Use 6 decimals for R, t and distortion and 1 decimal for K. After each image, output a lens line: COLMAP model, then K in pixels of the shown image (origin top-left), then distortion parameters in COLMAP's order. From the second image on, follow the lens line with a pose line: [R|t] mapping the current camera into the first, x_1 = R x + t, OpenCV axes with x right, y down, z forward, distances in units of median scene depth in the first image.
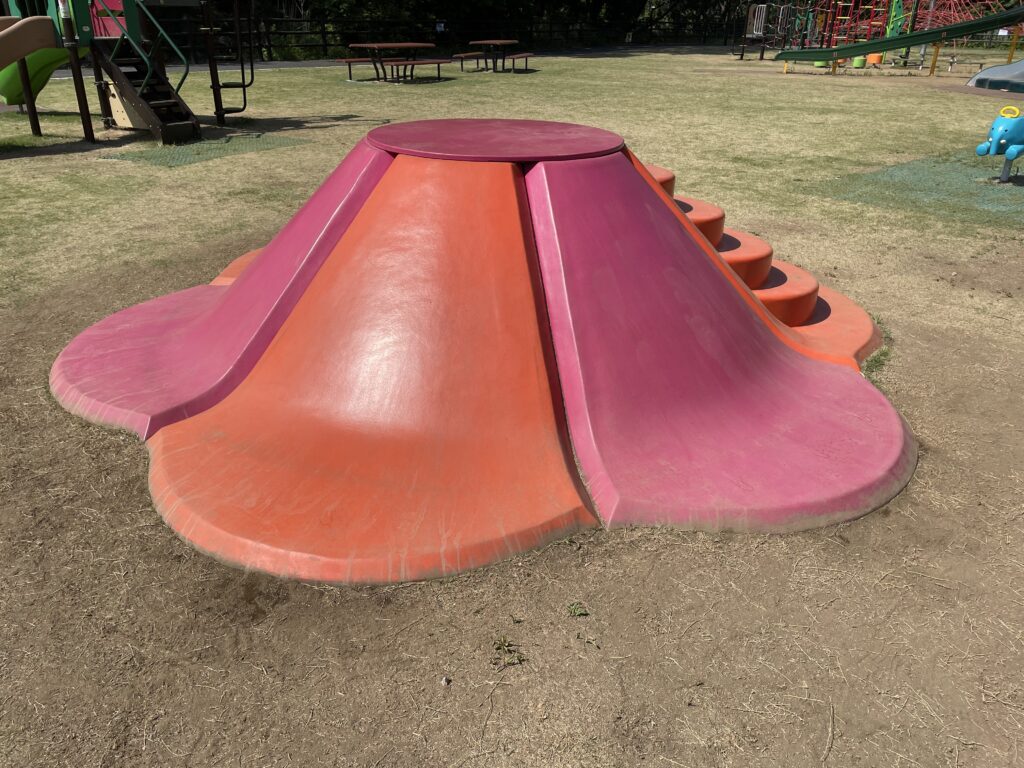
lens RADIAL K [[778.1, 0, 500.7], [0, 778.1, 377.3], [0, 0, 1]] dist [0.060939, -0.079975]
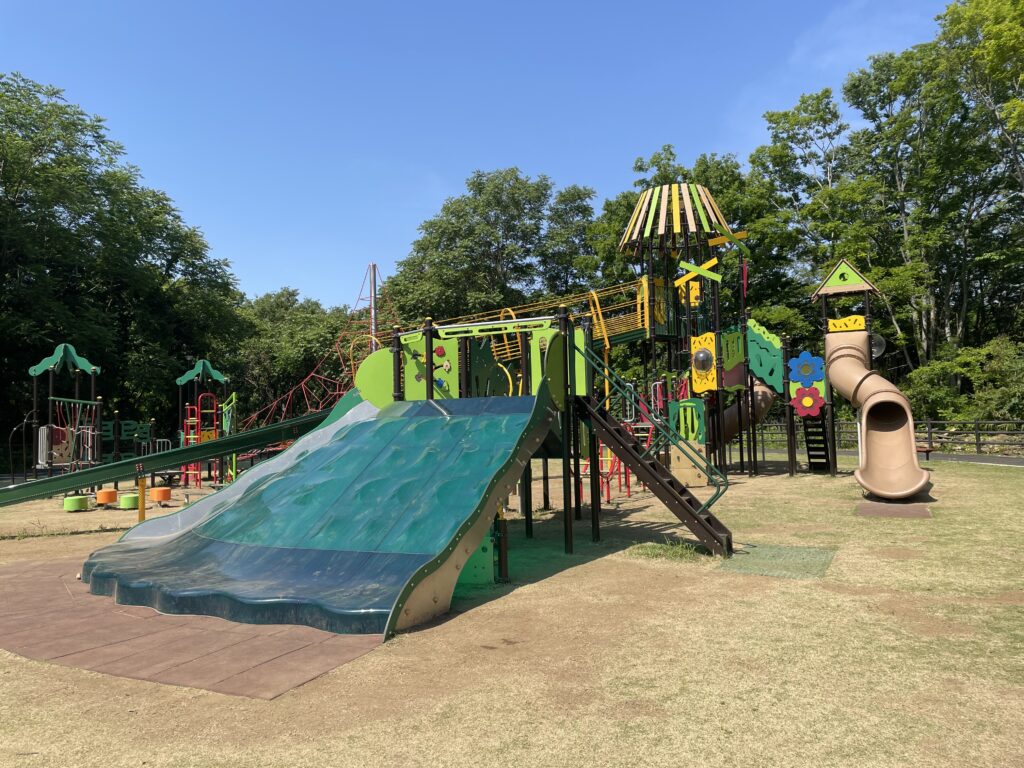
lens RADIAL K [[778.1, 0, 500.7], [0, 778.1, 377.3], [0, 0, 1]] dist [0.060939, -0.079975]
pose [[0.926389, -0.013591, 0.376322, 1.159191], [0.188938, 0.881232, -0.433281, -0.327338], [-0.325739, 0.472488, 0.818932, 0.675728]]
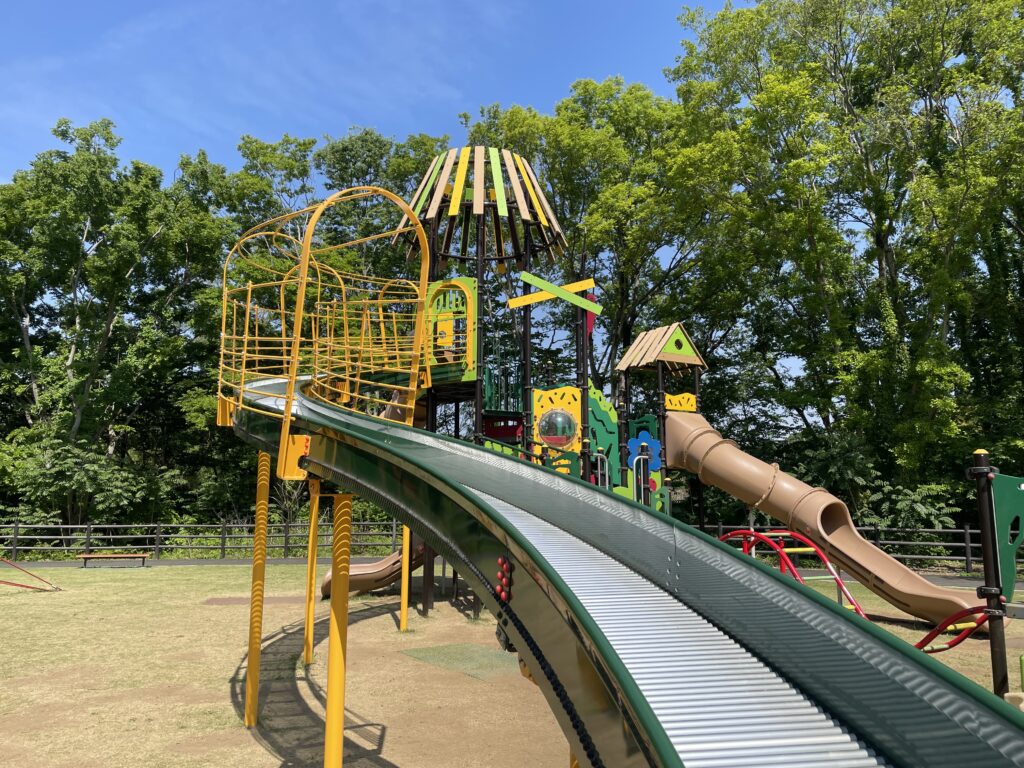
lens RADIAL K [[778.2, 0, 512.7], [0, 778.2, 396.1], [0, 0, 1]] dist [0.063651, -0.083067]
pose [[0.184506, 0.127853, 0.974480, 1.114652], [0.410233, 0.890983, -0.194571, -0.948739], [-0.893122, 0.435664, 0.111942, 1.999037]]
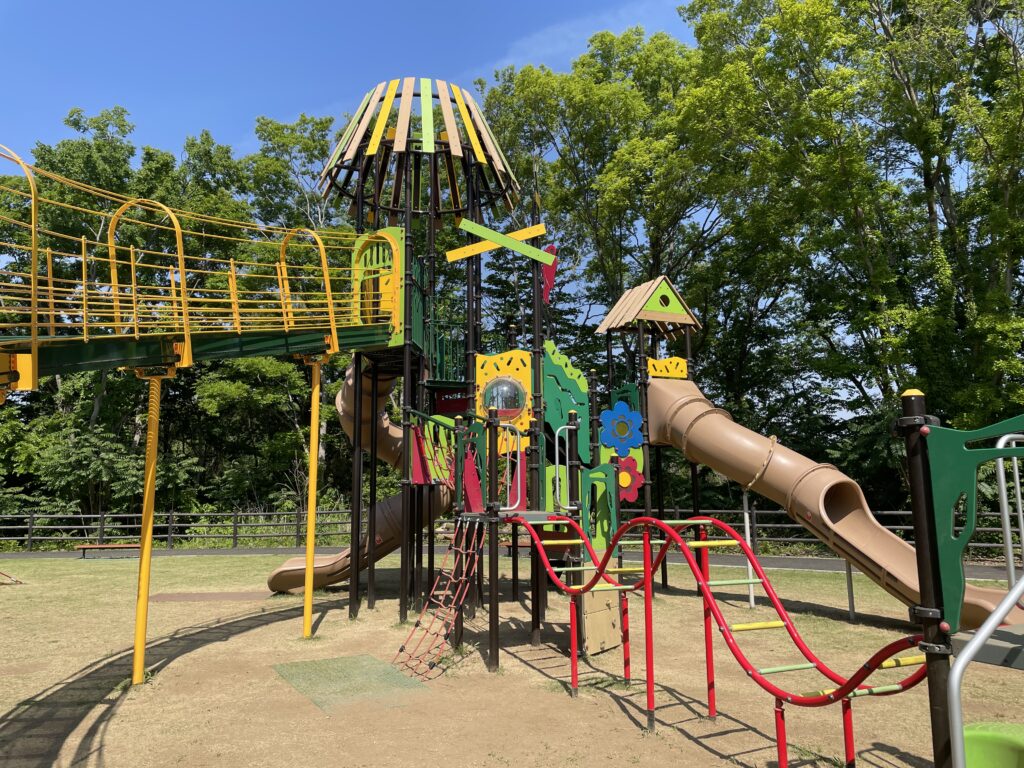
lens RADIAL K [[778.1, 0, 500.7], [0, 778.1, 377.3], [0, 0, 1]] dist [0.060939, -0.079975]
pose [[0.292743, 0.127703, 0.947625, 1.335316], [0.408950, 0.879108, -0.244804, -0.880513], [-0.864327, 0.459196, 0.205129, 1.865404]]
